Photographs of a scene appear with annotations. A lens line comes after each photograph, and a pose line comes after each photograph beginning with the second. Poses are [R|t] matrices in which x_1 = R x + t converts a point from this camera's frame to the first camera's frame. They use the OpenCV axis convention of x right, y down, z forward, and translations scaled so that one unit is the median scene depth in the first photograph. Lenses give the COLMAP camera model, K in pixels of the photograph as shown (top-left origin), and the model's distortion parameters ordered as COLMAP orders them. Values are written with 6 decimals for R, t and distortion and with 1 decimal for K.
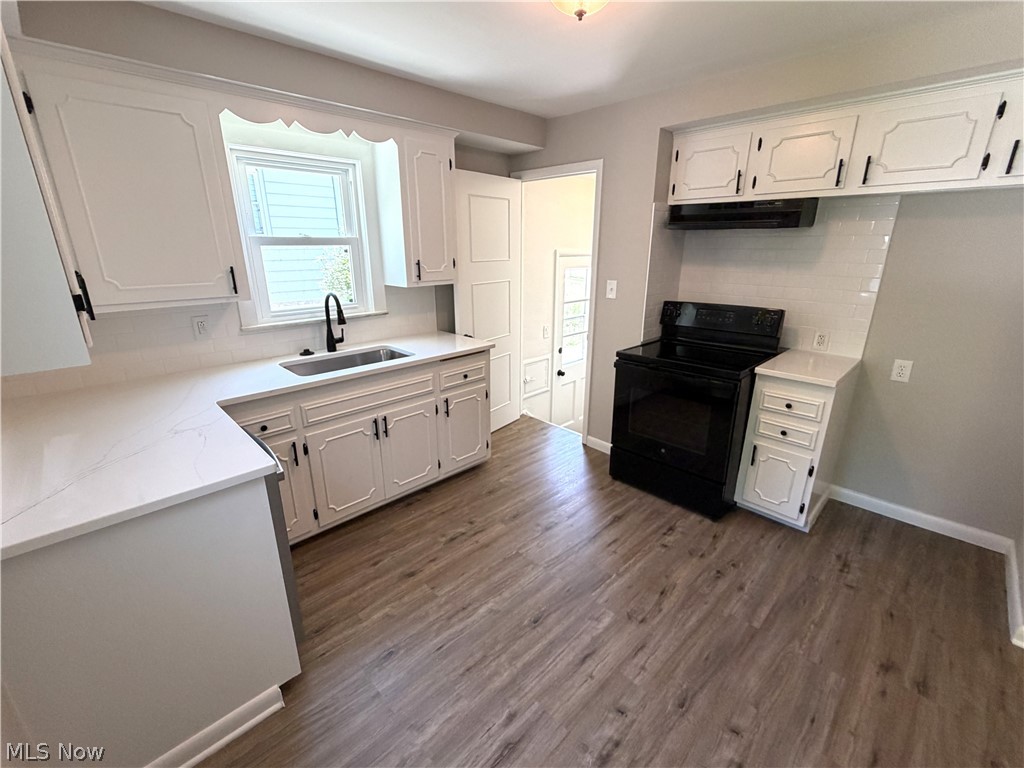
lens RADIAL K [[445.8, 0, 507.6], [0, 445.8, 380.4], [0, 0, 1]] dist [0.003264, -0.000130]
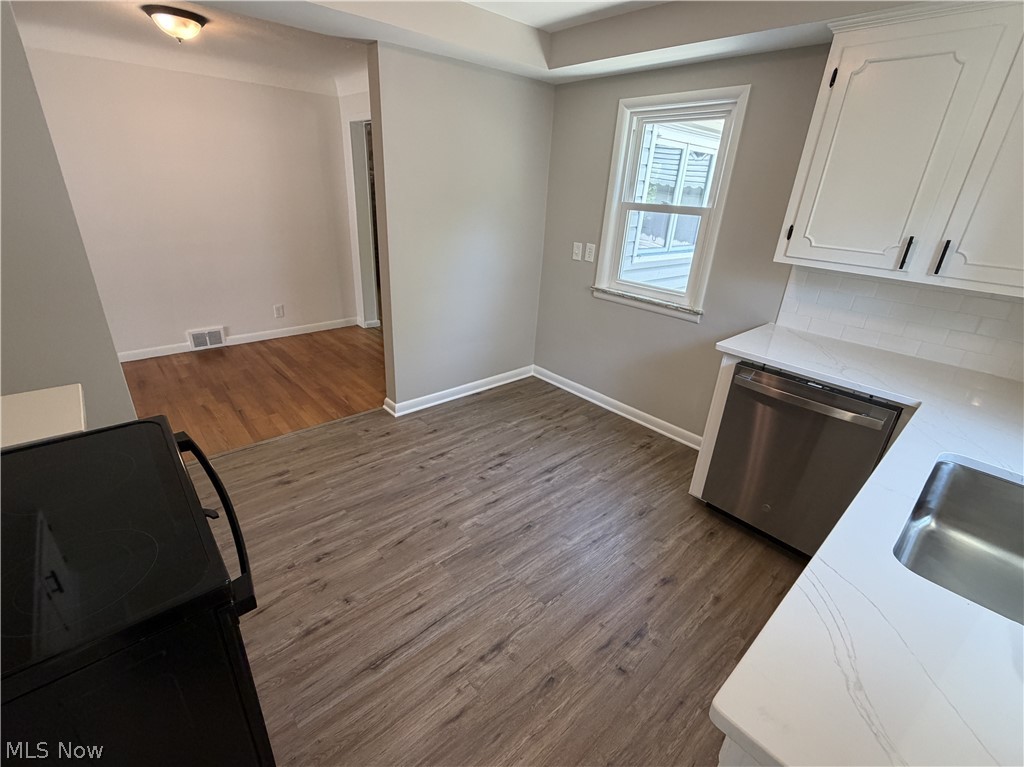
lens RADIAL K [[445.8, 0, 503.4], [0, 445.8, 381.1], [0, 0, 1]] dist [0.003264, -0.000130]
pose [[-0.996835, -0.071101, 0.035574, 0.089993], [-0.030870, 0.758489, 0.650954, -0.389631], [-0.073266, 0.647796, -0.758283, 1.279937]]
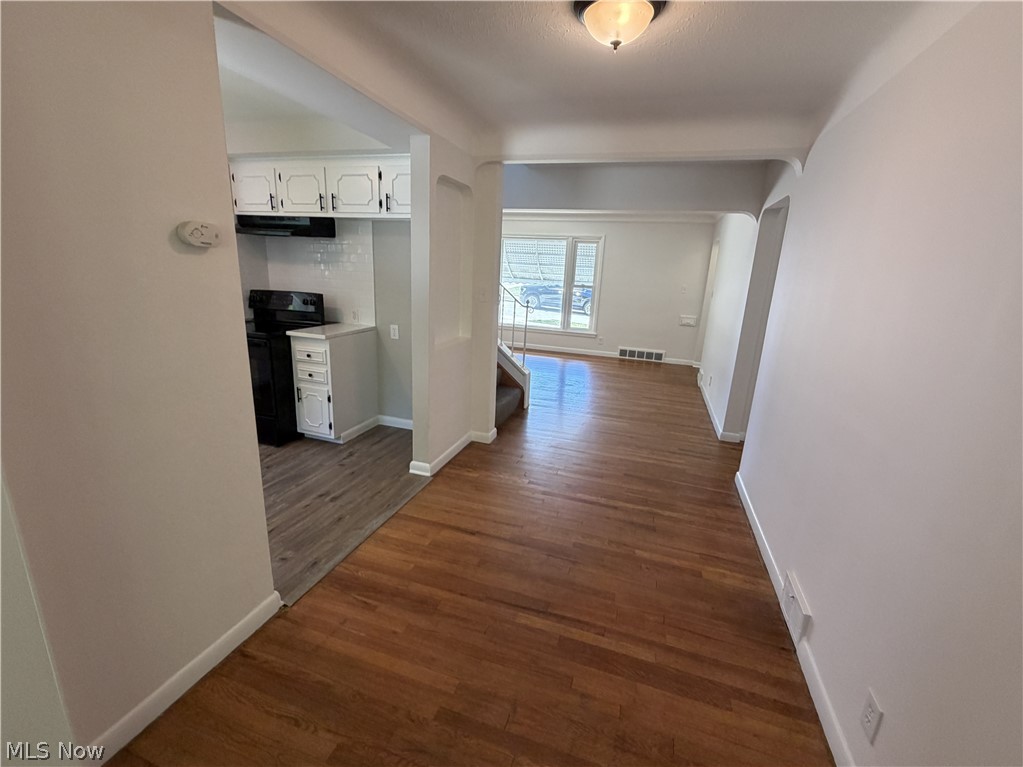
lens RADIAL K [[445.4, 0, 512.6], [0, 445.4, 384.7], [0, 0, 1]] dist [0.003264, -0.000130]
pose [[0.885601, -0.079157, 0.457651, 0.526409], [0.091016, 0.995842, -0.003881, 0.210940], [-0.455441, 0.045091, 0.889123, -0.588582]]
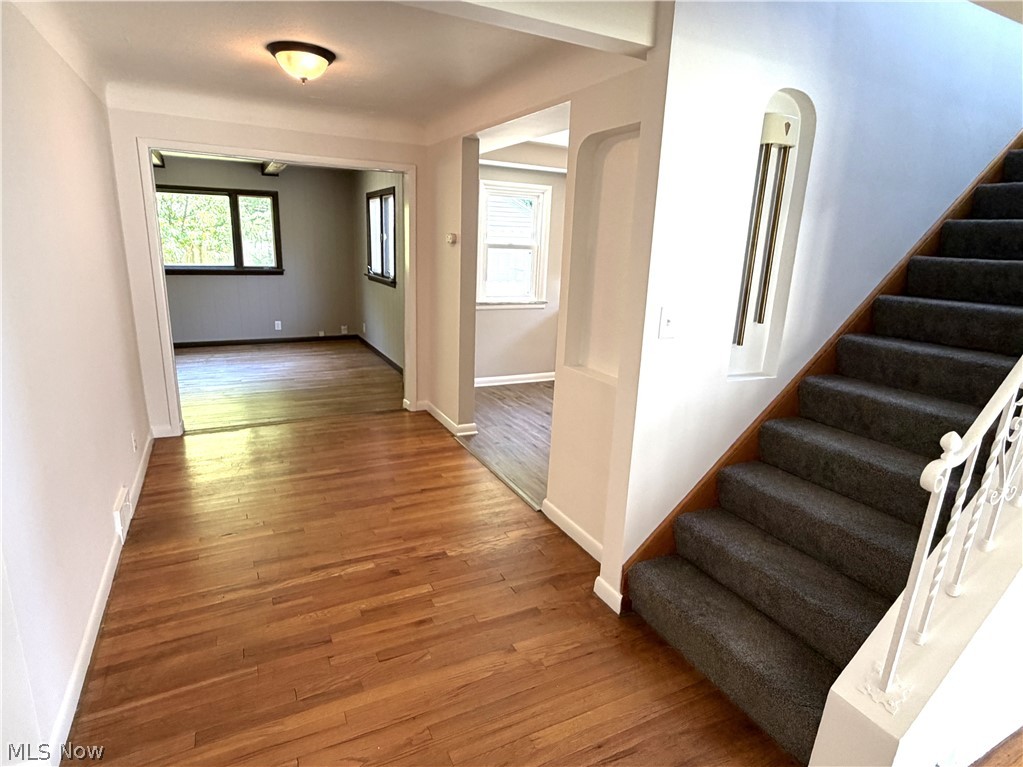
lens RADIAL K [[560.5, 0, 503.6], [0, 560.5, 385.9], [0, 0, 1]] dist [0.001394, 0.002807]
pose [[-0.311512, 0.224520, -0.923337, 2.102655], [-0.322646, 0.888968, 0.325016, -0.224528], [0.893790, 0.399157, -0.204483, 0.773740]]
